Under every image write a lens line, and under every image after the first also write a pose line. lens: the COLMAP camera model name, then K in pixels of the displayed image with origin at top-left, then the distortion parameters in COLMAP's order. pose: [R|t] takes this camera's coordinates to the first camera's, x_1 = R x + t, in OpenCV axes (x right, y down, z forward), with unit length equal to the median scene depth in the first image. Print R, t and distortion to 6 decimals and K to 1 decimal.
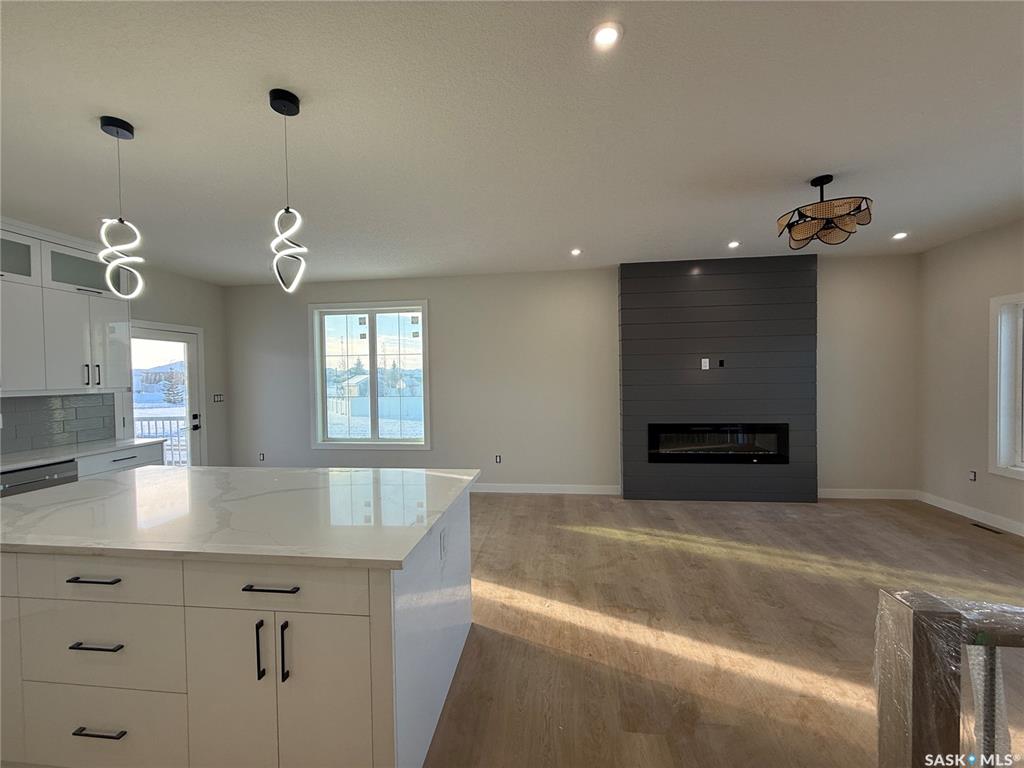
lens RADIAL K [[408.5, 0, 507.9], [0, 408.5, 382.0], [0, 0, 1]] dist [0.001597, -0.000915]
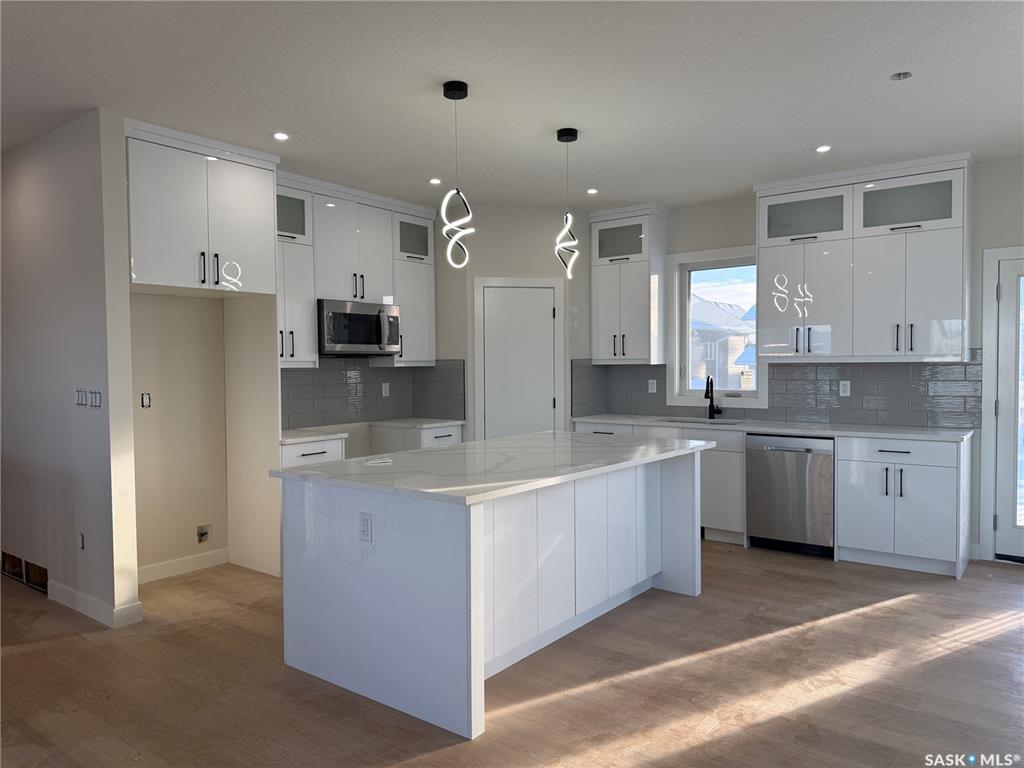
lens RADIAL K [[724.2, 0, 509.0], [0, 724.2, 385.4], [0, 0, 1]] dist [0.022644, -0.020525]
pose [[-0.511740, 0.051338, -0.857605, 0.592252], [0.003675, 0.998335, 0.057570, -0.010032], [0.859132, 0.026309, -0.511077, 1.180411]]
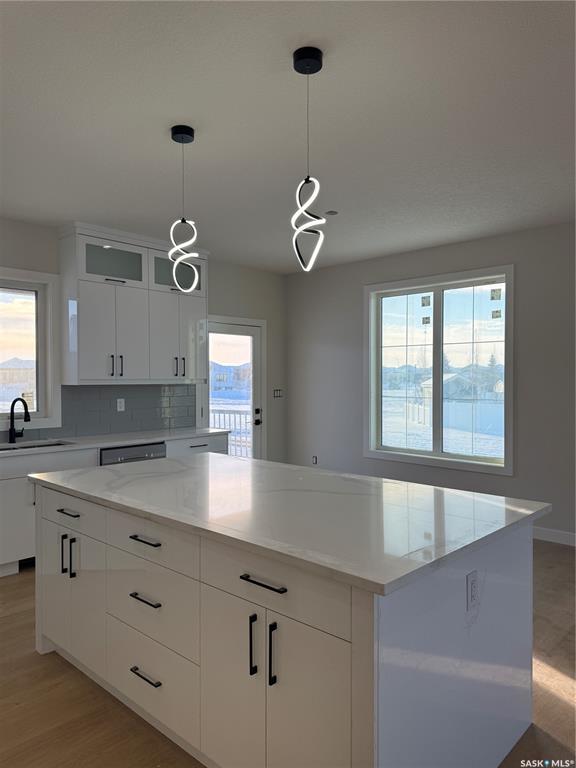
lens RADIAL K [[543.1, 0, 291.0], [0, 543.1, 383.6], [0, 0, 1]] dist [0.022644, -0.020525]
pose [[0.806862, 0.021260, -0.590357, 0.090757], [-0.022360, 0.999735, 0.005443, 0.014932], [0.590317, 0.008809, 0.807124, 0.006019]]
